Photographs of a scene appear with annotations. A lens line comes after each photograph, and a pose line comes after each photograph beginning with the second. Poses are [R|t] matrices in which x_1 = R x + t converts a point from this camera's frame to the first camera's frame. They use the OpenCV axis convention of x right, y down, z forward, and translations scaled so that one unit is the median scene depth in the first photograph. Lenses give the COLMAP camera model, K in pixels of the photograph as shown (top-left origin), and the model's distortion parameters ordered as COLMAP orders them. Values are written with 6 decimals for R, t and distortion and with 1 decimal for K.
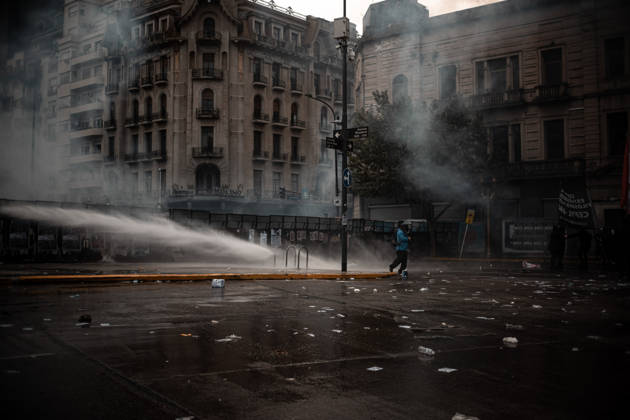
lens RADIAL K [[696.5, 0, 314.3], [0, 696.5, 204.3], [0, 0, 1]] dist [-0.113303, 0.000000]
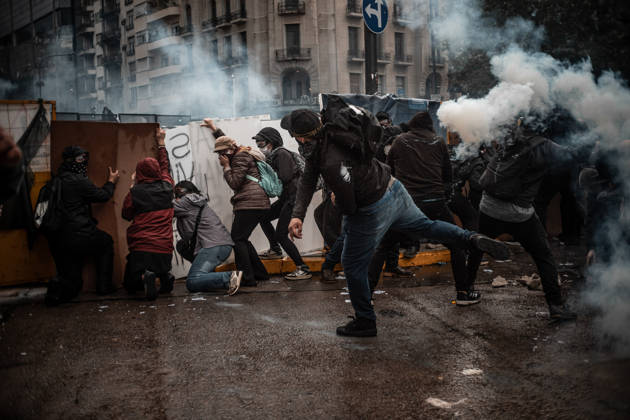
lens RADIAL K [[696.5, 0, 310.7], [0, 696.5, 211.9], [0, 0, 1]] dist [-0.113303, 0.000000]
pose [[0.982081, -0.016243, -0.187759, 0.023411], [0.040962, 0.990859, 0.128533, 0.008209], [0.183955, -0.133921, 0.973769, 0.147611]]
